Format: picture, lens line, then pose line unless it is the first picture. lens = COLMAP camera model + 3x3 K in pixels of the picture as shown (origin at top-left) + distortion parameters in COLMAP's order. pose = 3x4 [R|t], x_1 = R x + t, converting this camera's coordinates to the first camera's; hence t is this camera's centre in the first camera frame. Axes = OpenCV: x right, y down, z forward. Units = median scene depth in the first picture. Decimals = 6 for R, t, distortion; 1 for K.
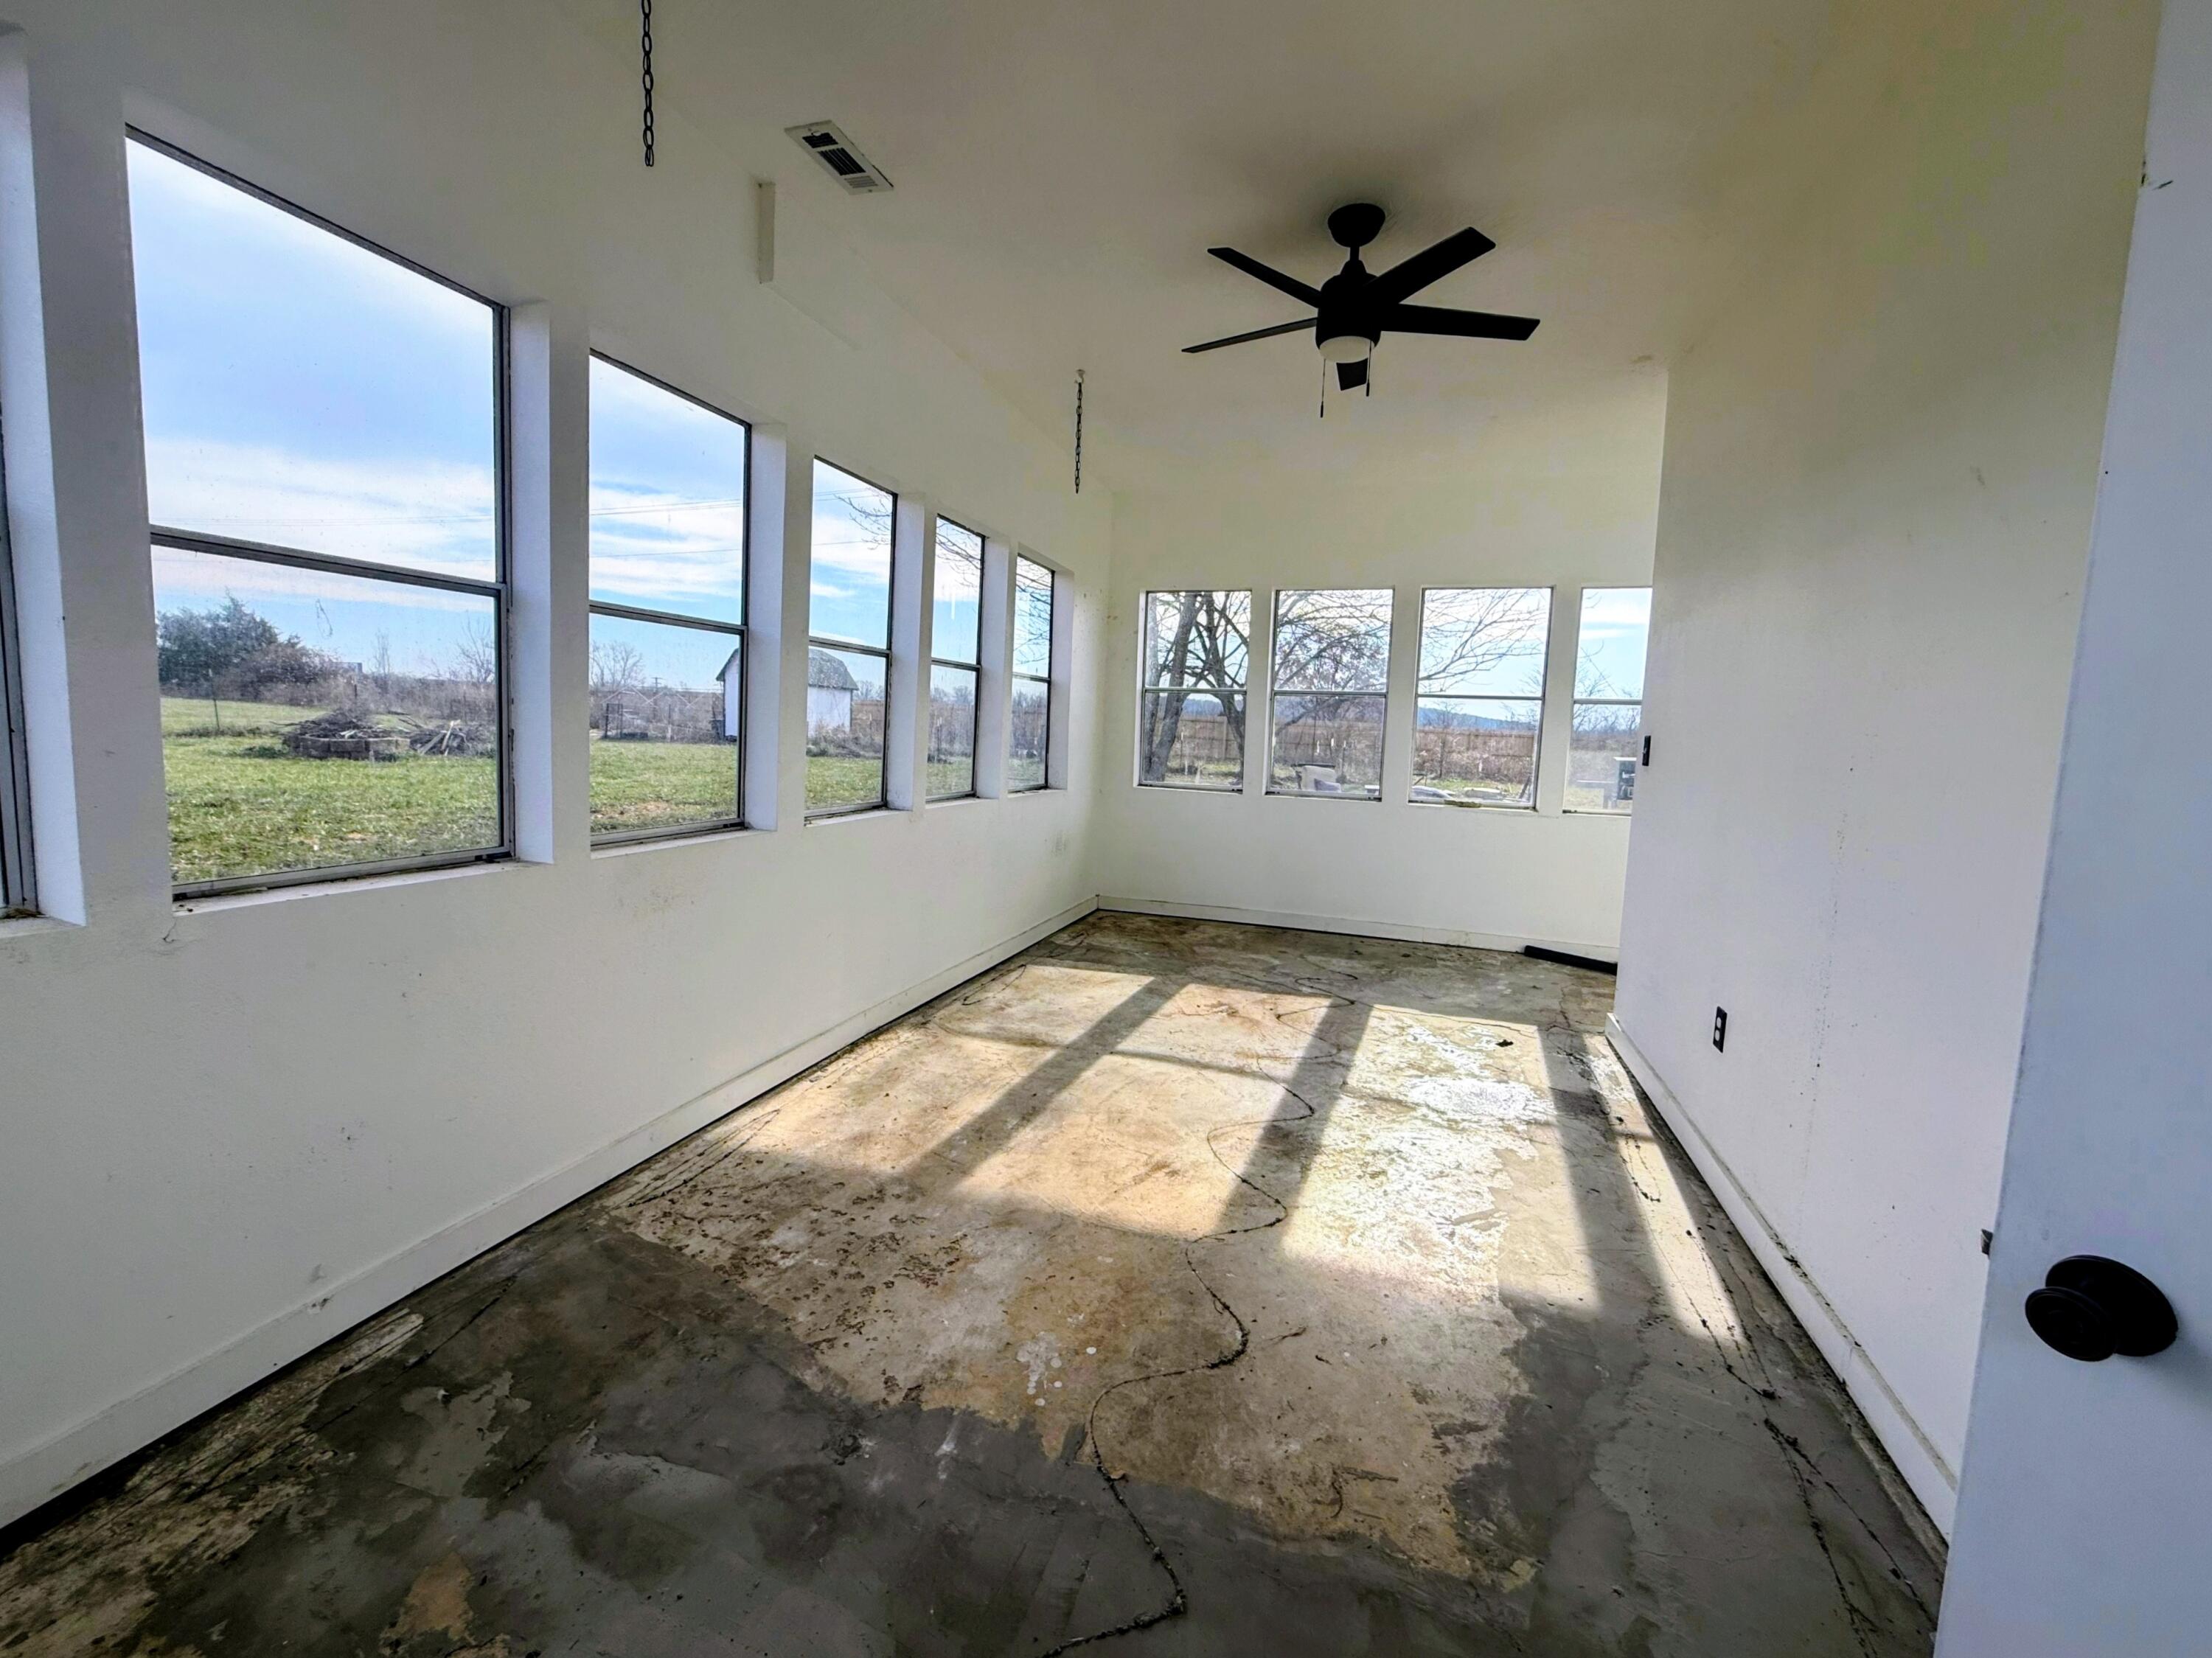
lens RADIAL K [[979.7, 0, 1109.6], [0, 979.7, 831.8], [0, 0, 1]] dist [-0.000095, 0.000130]
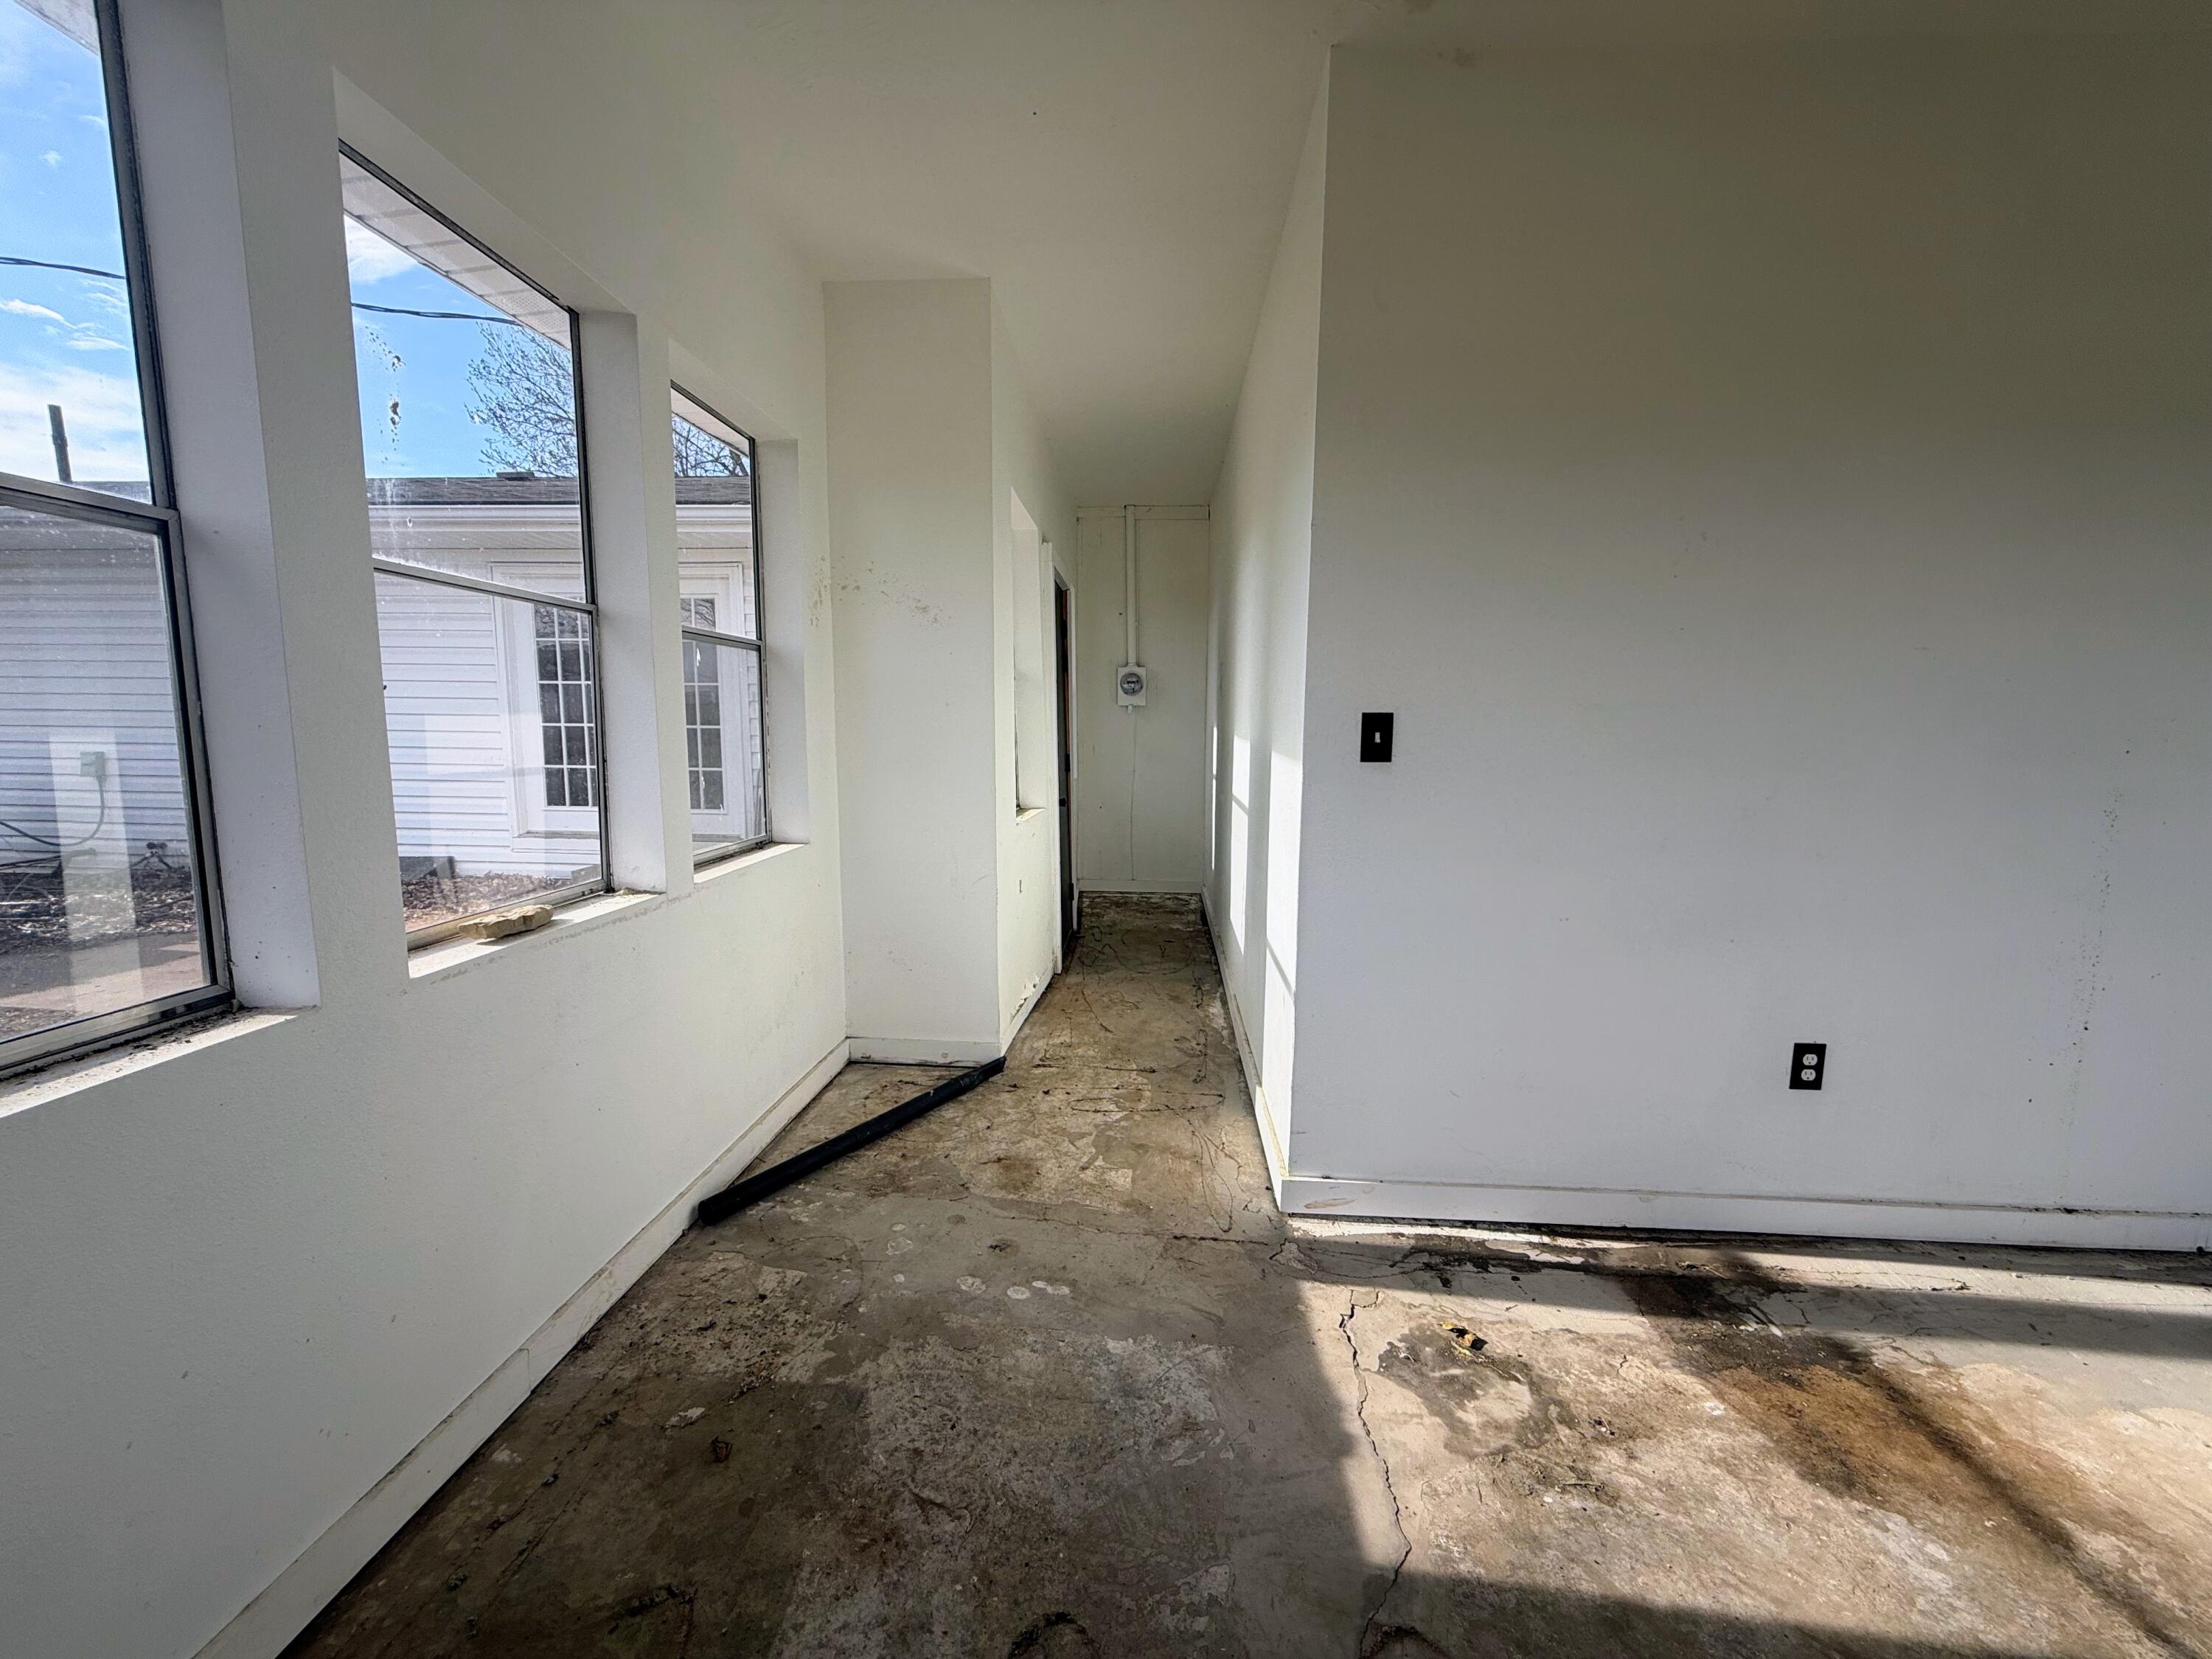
lens RADIAL K [[872.8, 0, 1099.0], [0, 872.8, 830.2], [0, 0, 1]] dist [0.001255, 0.000182]
pose [[-0.244791, -0.166041, 0.955253, 0.082092], [0.086849, 0.977512, 0.192166, -0.214172], [-0.965678, 0.130003, -0.224866, 1.816052]]
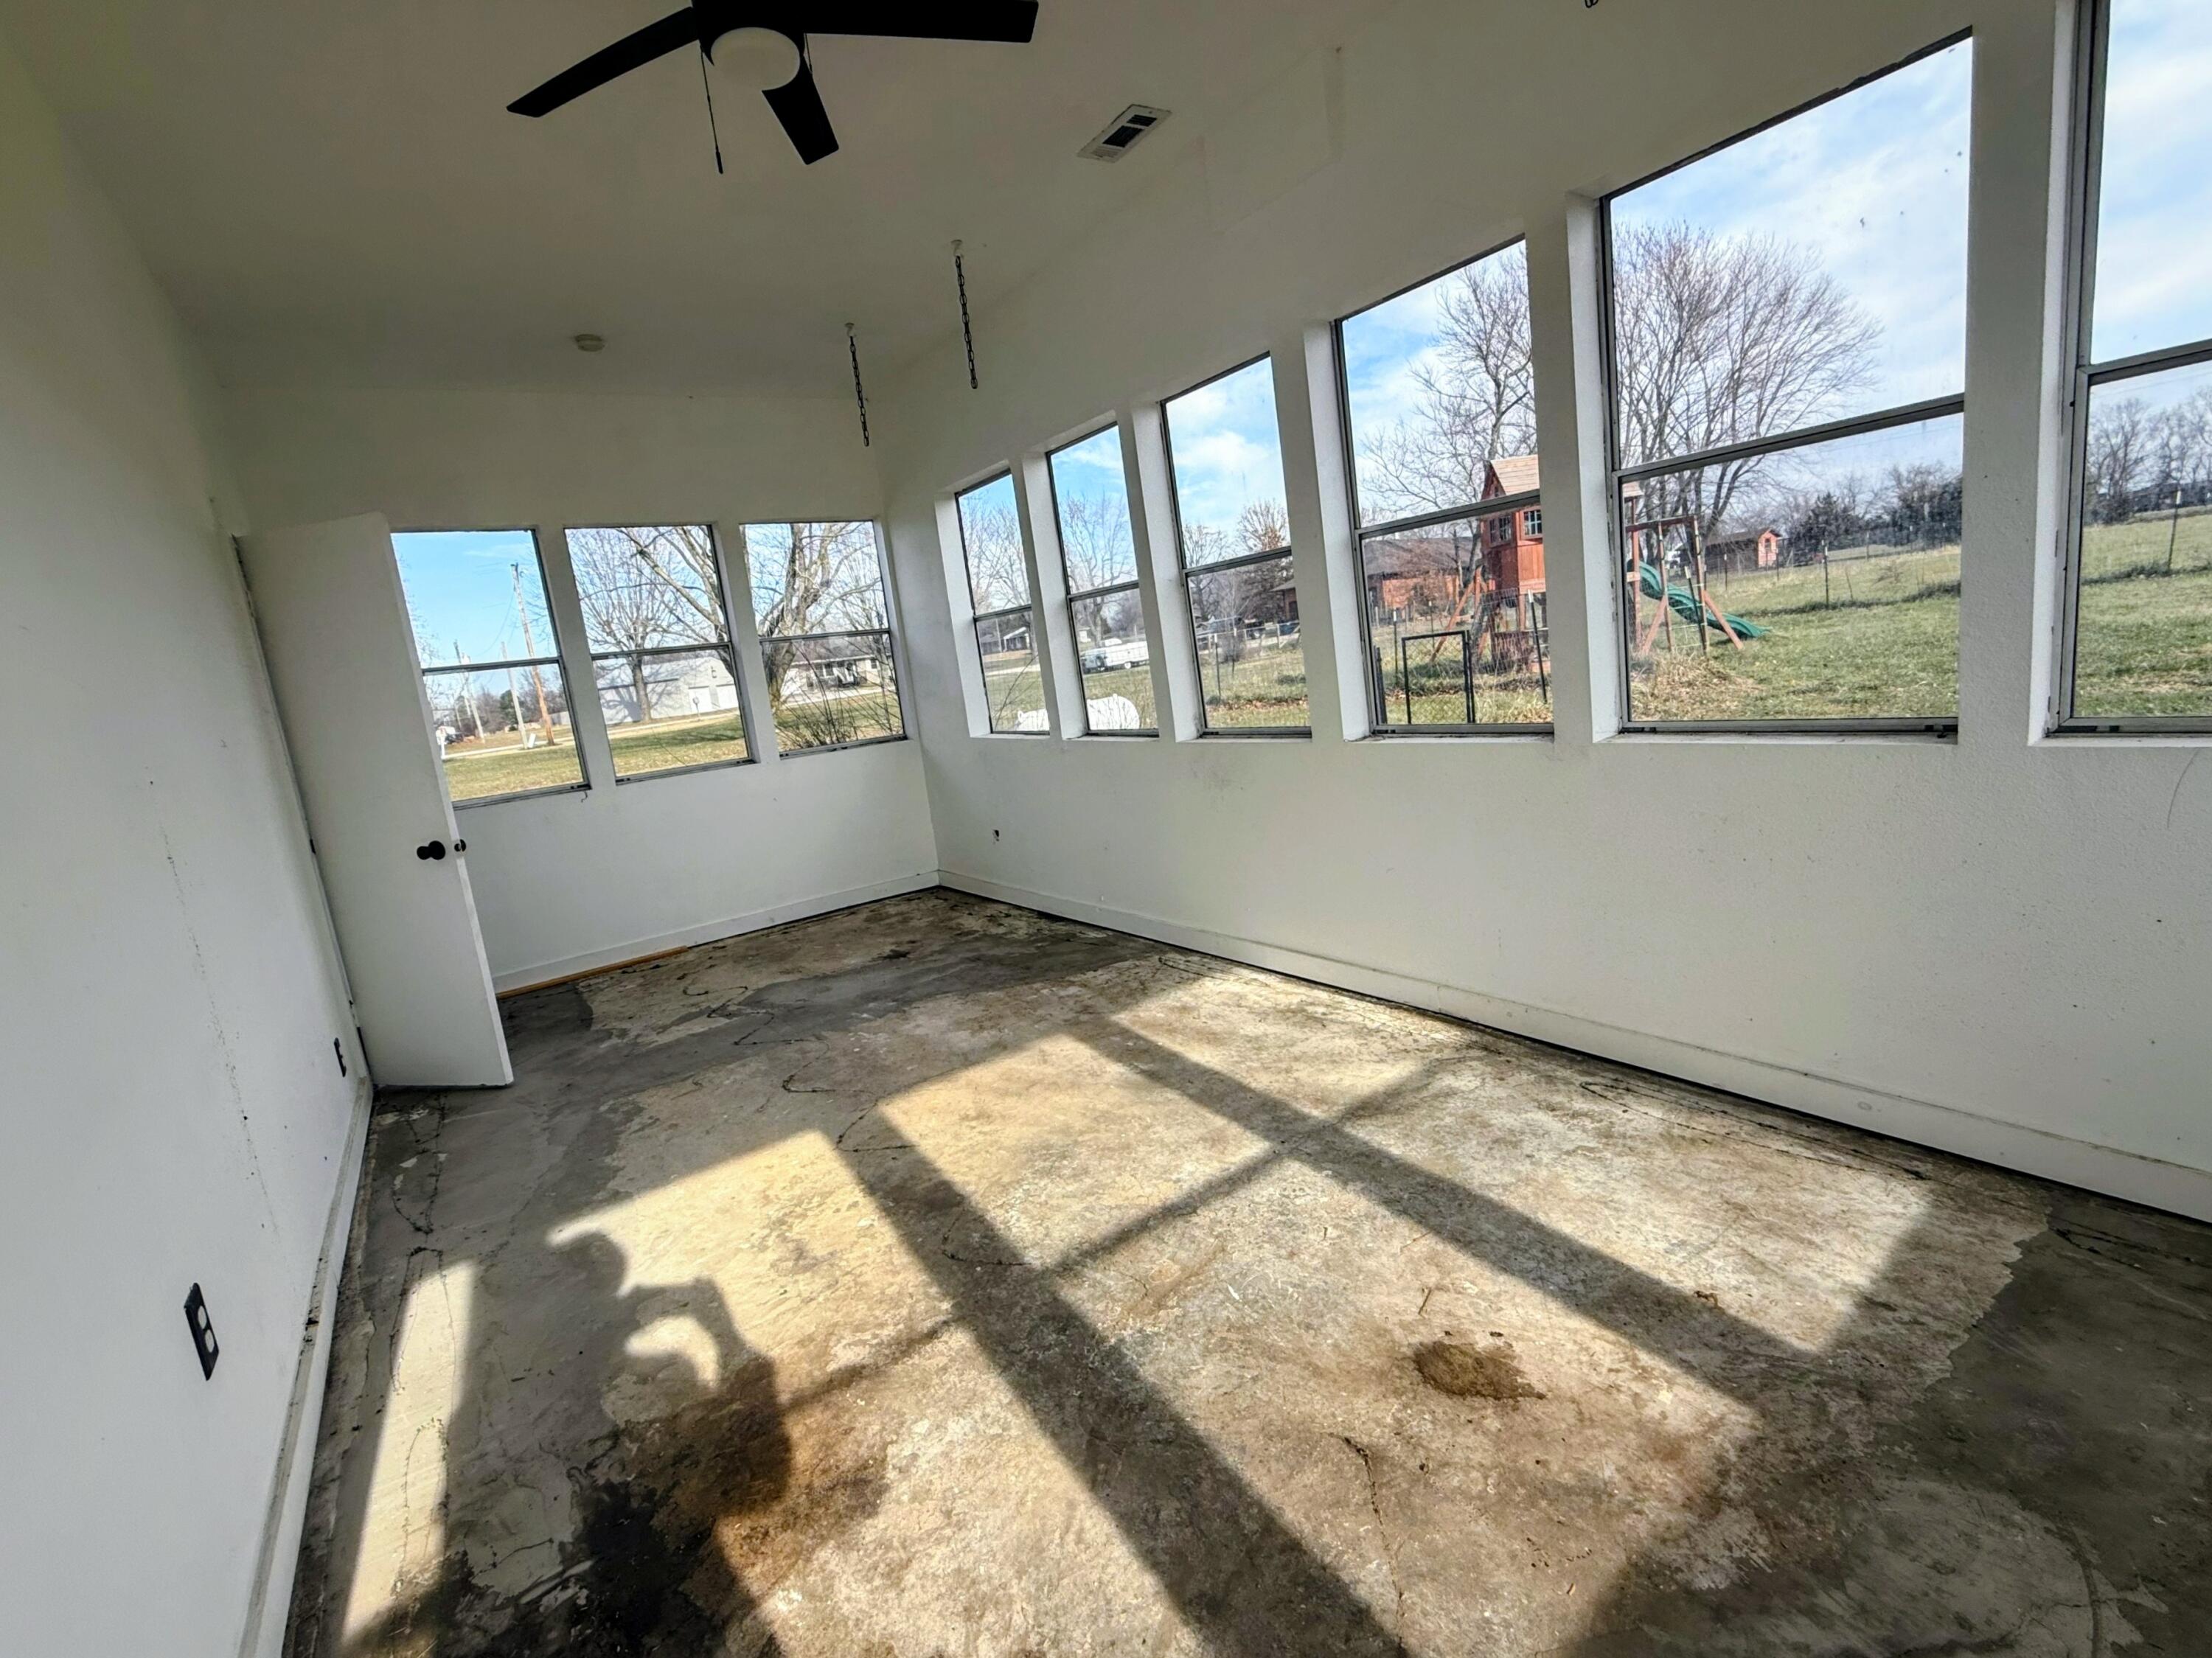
lens RADIAL K [[979.7, 0, 1109.6], [0, 979.7, 831.8], [0, 0, 1]] dist [-0.000095, 0.000130]
pose [[-0.617787, 0.176587, -0.766261, 0.703445], [0.013728, 0.976732, 0.214023, -0.159715], [0.786226, 0.121702, -0.605836, 1.707039]]
